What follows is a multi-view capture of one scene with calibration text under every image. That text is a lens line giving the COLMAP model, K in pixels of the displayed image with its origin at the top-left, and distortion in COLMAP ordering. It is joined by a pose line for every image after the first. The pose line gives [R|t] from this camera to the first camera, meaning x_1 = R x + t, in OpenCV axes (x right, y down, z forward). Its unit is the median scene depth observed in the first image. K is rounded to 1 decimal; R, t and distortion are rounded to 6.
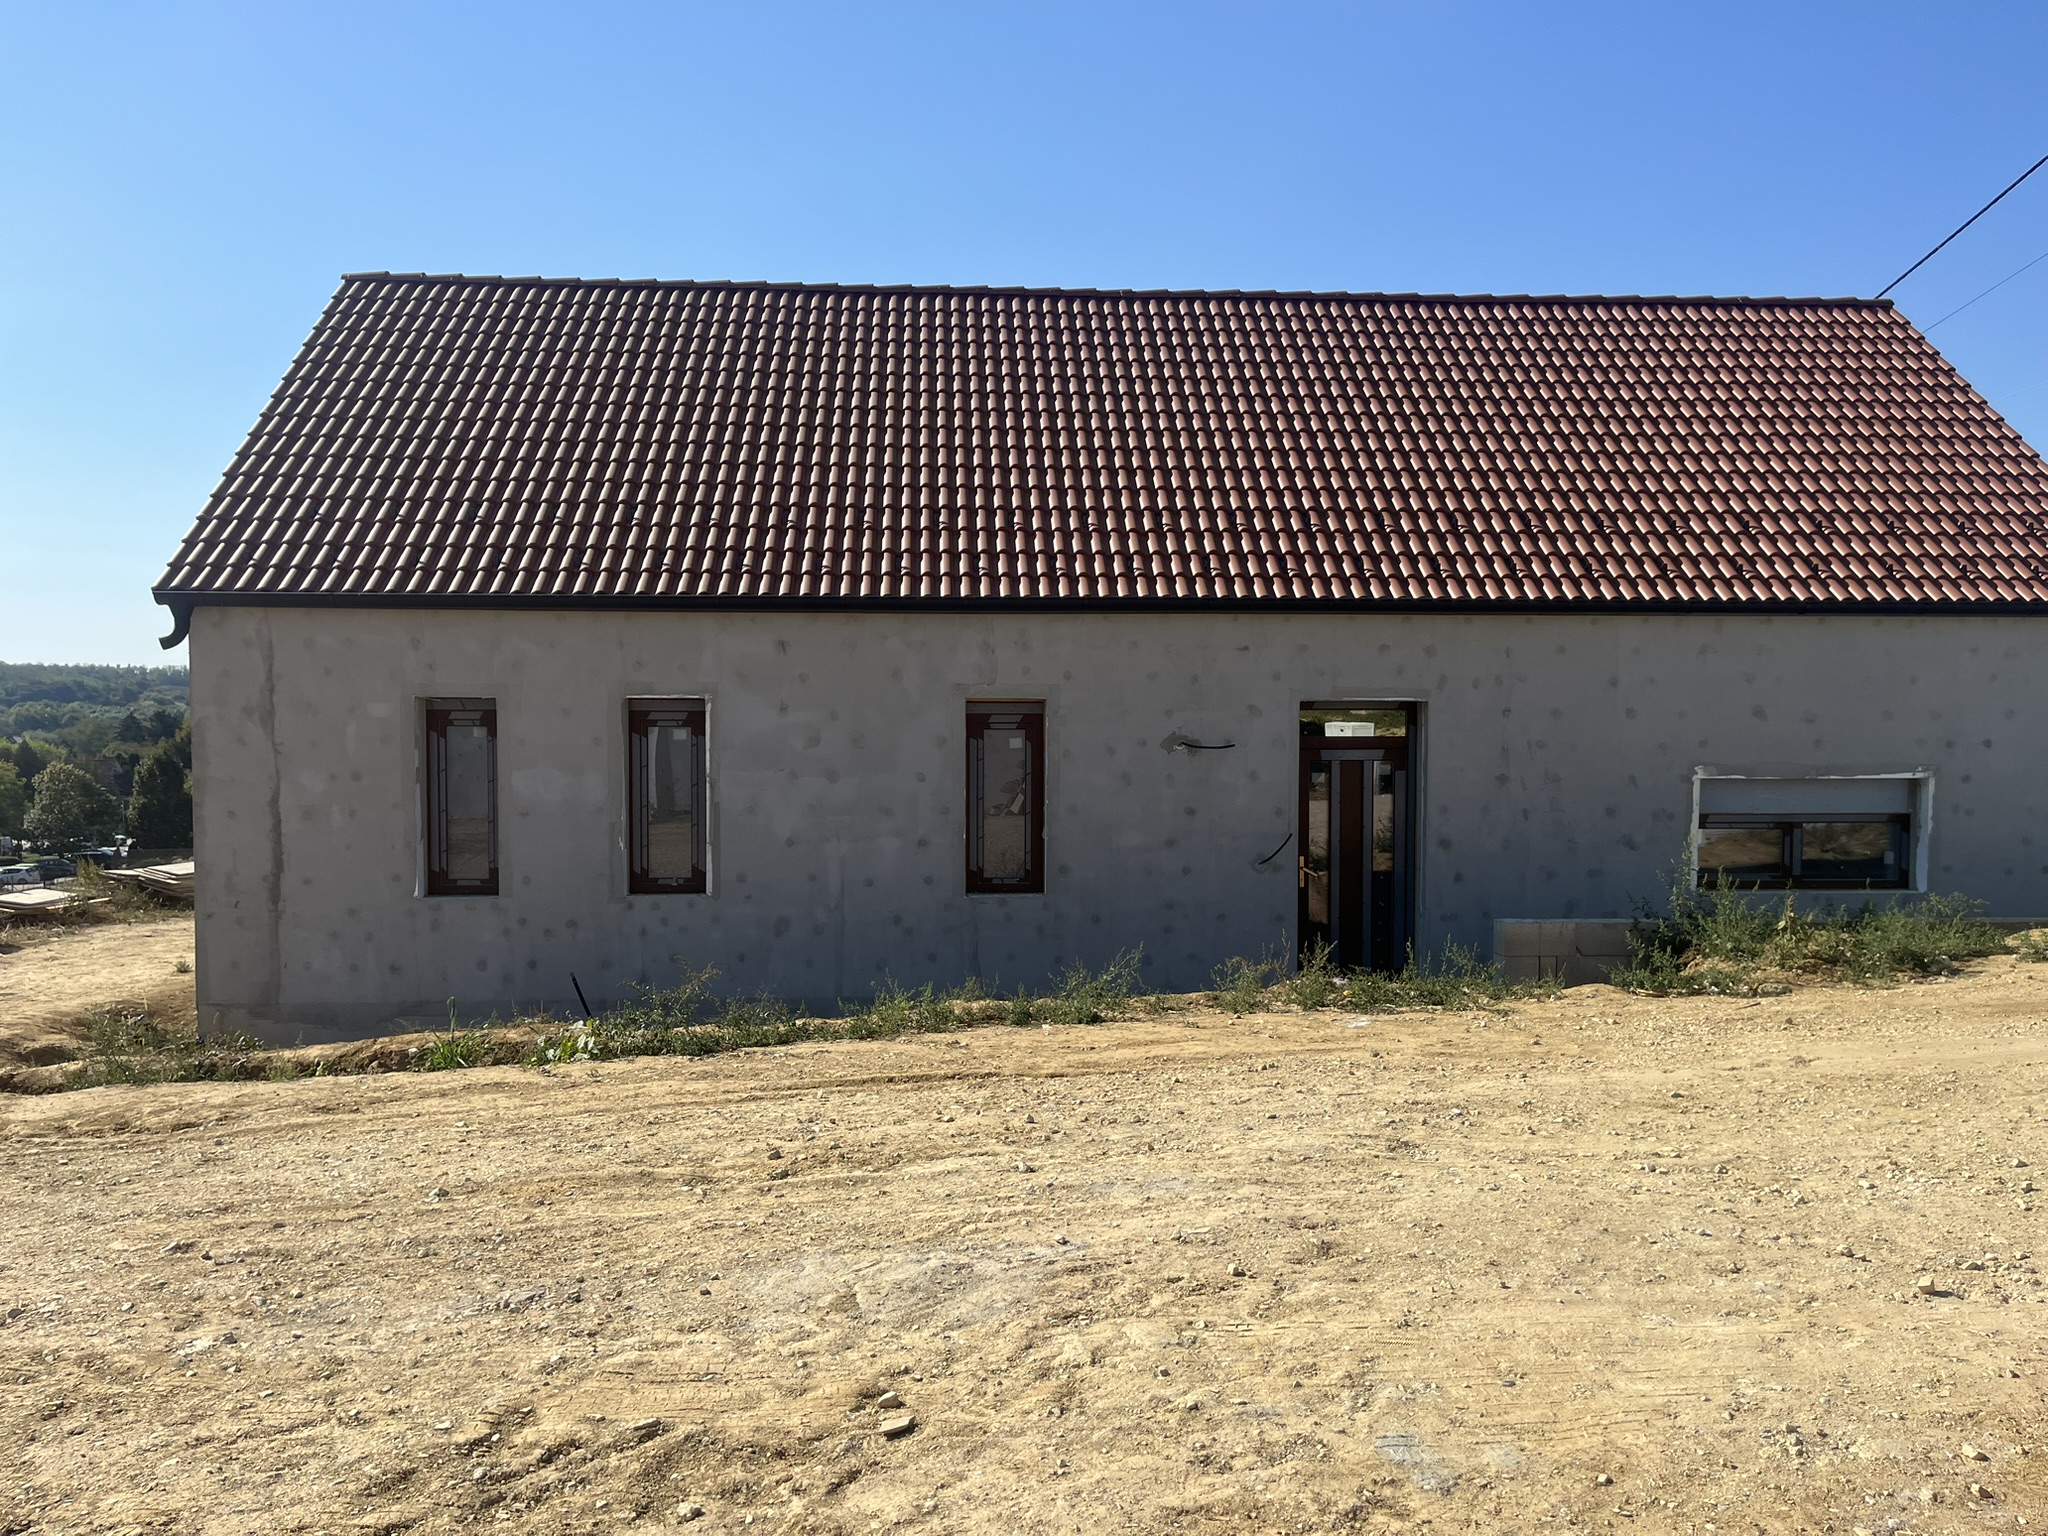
lens RADIAL K [[1589.1, 0, 1043.1], [0, 1589.1, 778.5], [0, 0, 1]] dist [0.066244, -0.082626]
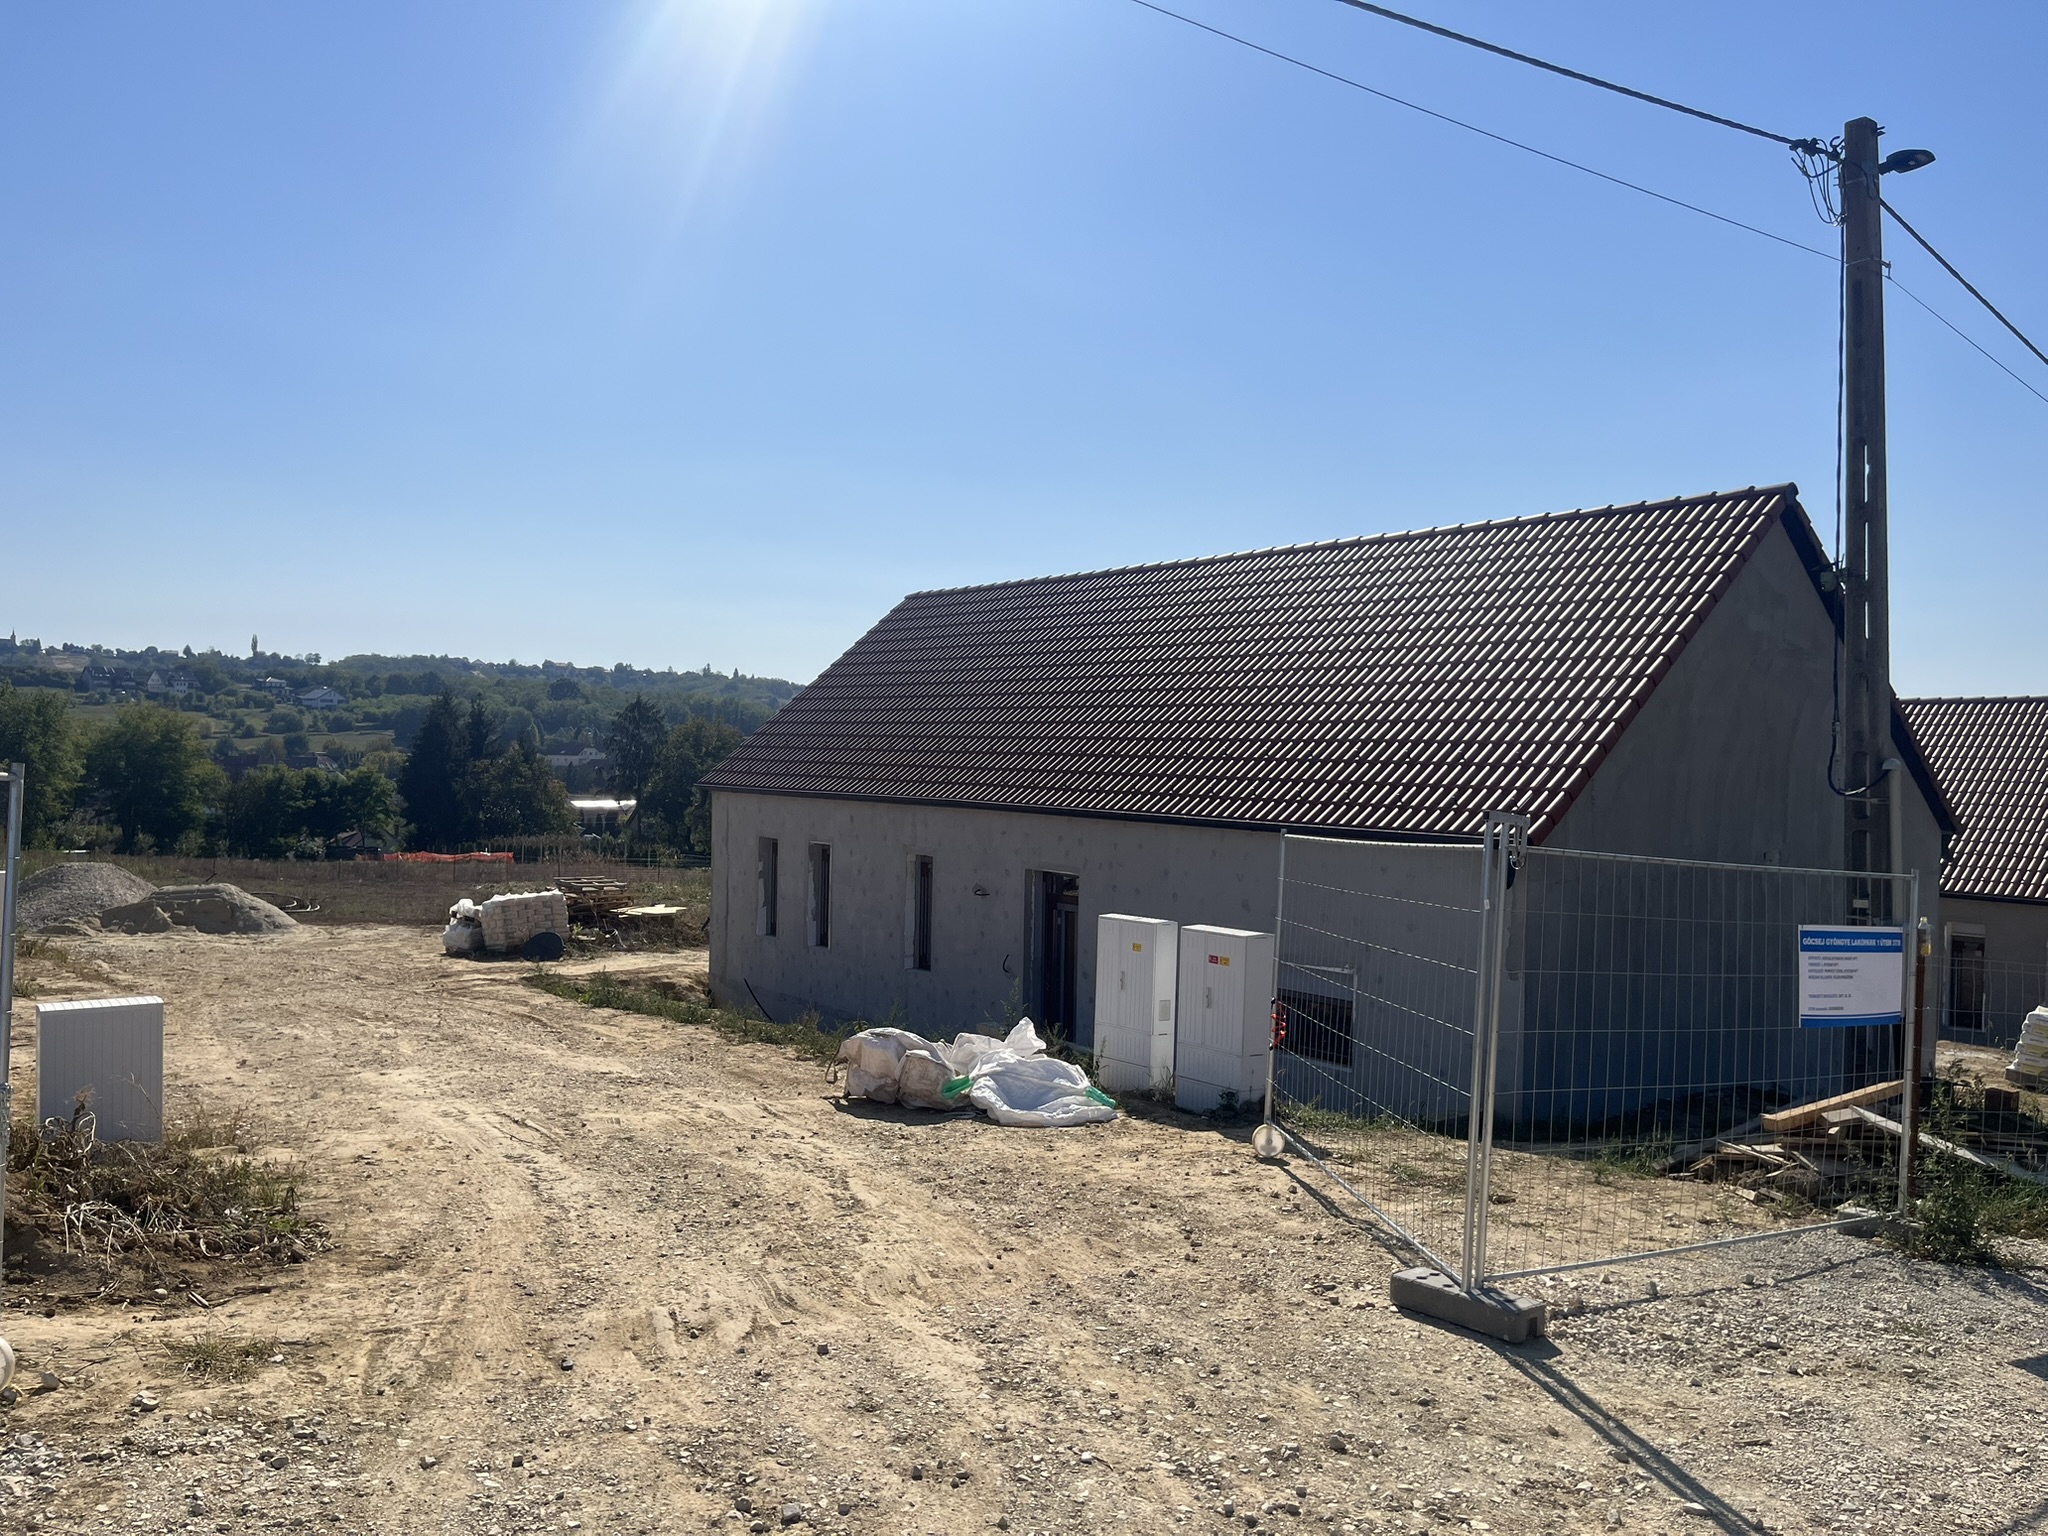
lens RADIAL K [[1589.1, 0, 1025.1], [0, 1589.1, 761.8], [0, 0, 1]] dist [0.066244, -0.082626]
pose [[0.539096, 0.016971, -0.842073, 1.811991], [-0.047572, 0.998814, -0.010326, -0.170636], [0.840900, 0.045625, 0.539264, 0.212250]]
